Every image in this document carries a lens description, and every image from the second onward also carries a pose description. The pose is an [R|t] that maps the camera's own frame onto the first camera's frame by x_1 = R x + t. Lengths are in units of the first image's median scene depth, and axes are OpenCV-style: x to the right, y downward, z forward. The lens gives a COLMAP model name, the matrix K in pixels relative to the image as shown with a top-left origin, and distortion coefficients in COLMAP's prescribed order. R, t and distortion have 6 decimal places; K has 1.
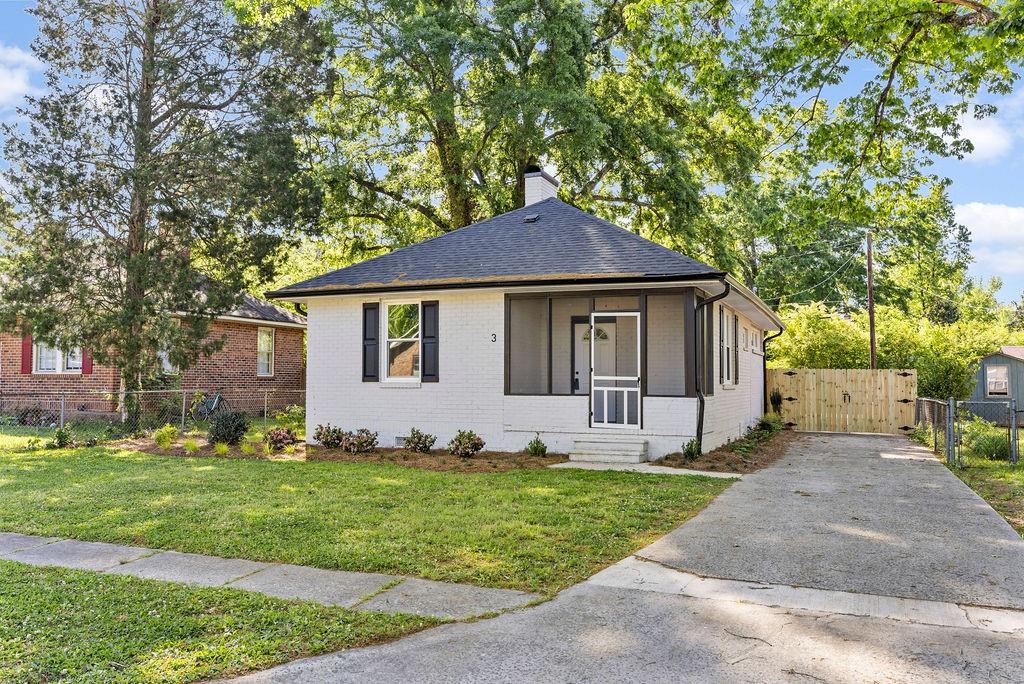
lens RADIAL K [[831.4, 0, 514.2], [0, 831.4, 350.1], [0, 0, 1]] dist [0.013406, -0.003296]
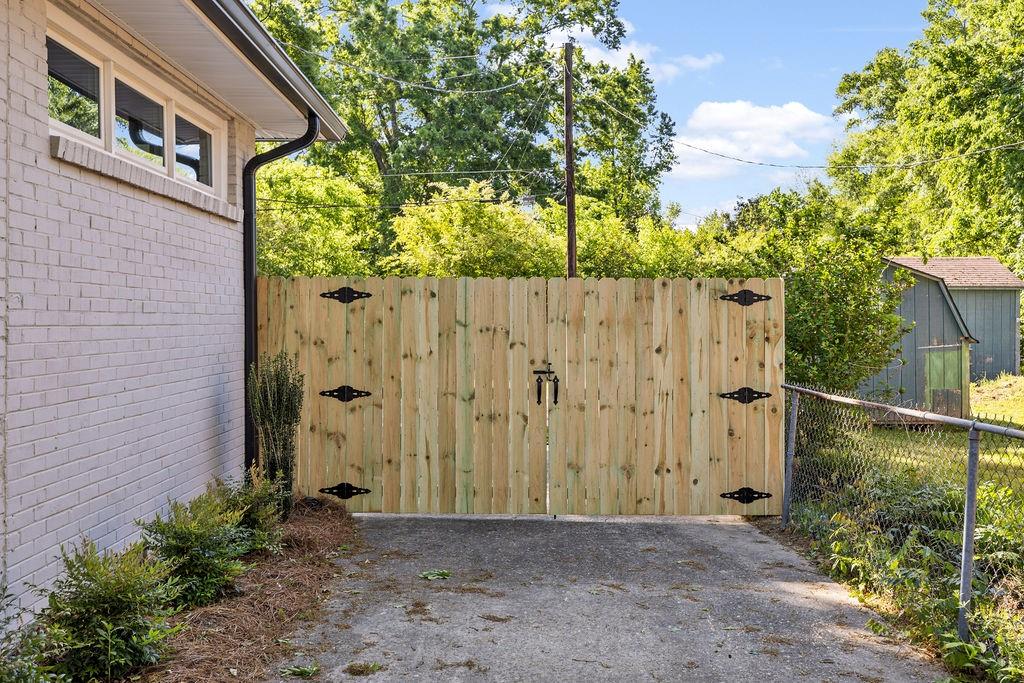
lens RADIAL K [[1044.4, 0, 512.6], [0, 1044.4, 337.1], [0, 0, 1]] dist [-0.007002, 0.000000]
pose [[0.930987, -0.009271, 0.364935, 0.420073], [-0.010120, 0.998638, 0.051188, 0.038977], [-0.364912, -0.051349, 0.929625, 1.090718]]
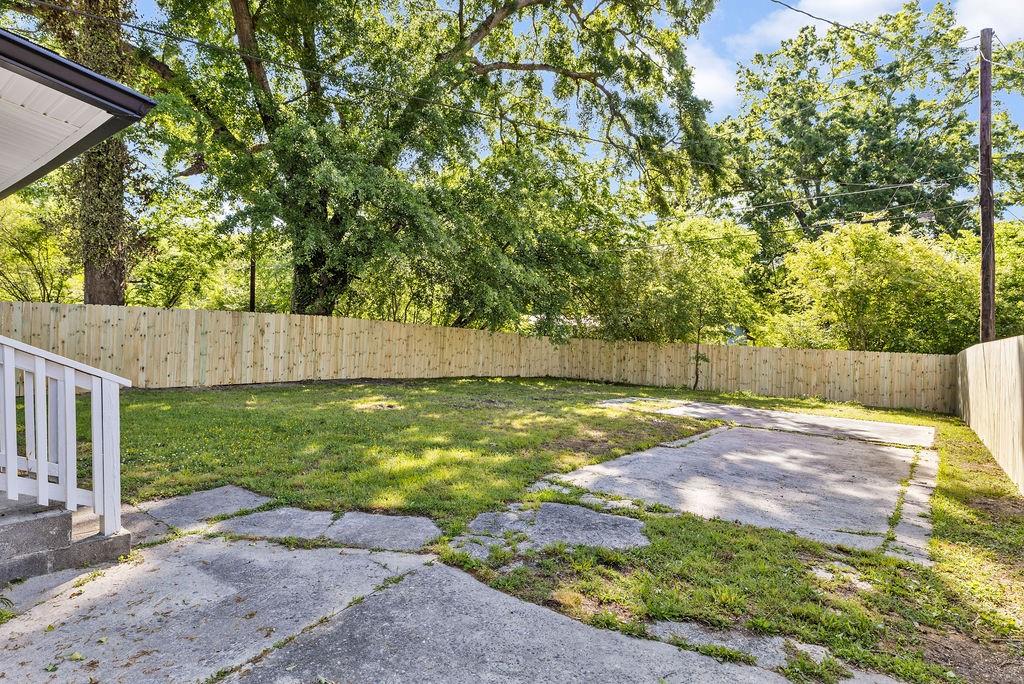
lens RADIAL K [[525.1, 0, 510.9], [0, 525.1, 336.1], [0, 0, 1]] dist [-0.022292, -0.000133]
pose [[0.946096, 0.017739, -0.323400, 0.810883], [-0.007264, 0.999410, 0.033570, 0.062845], [0.323804, -0.029412, 0.945667, 1.892443]]
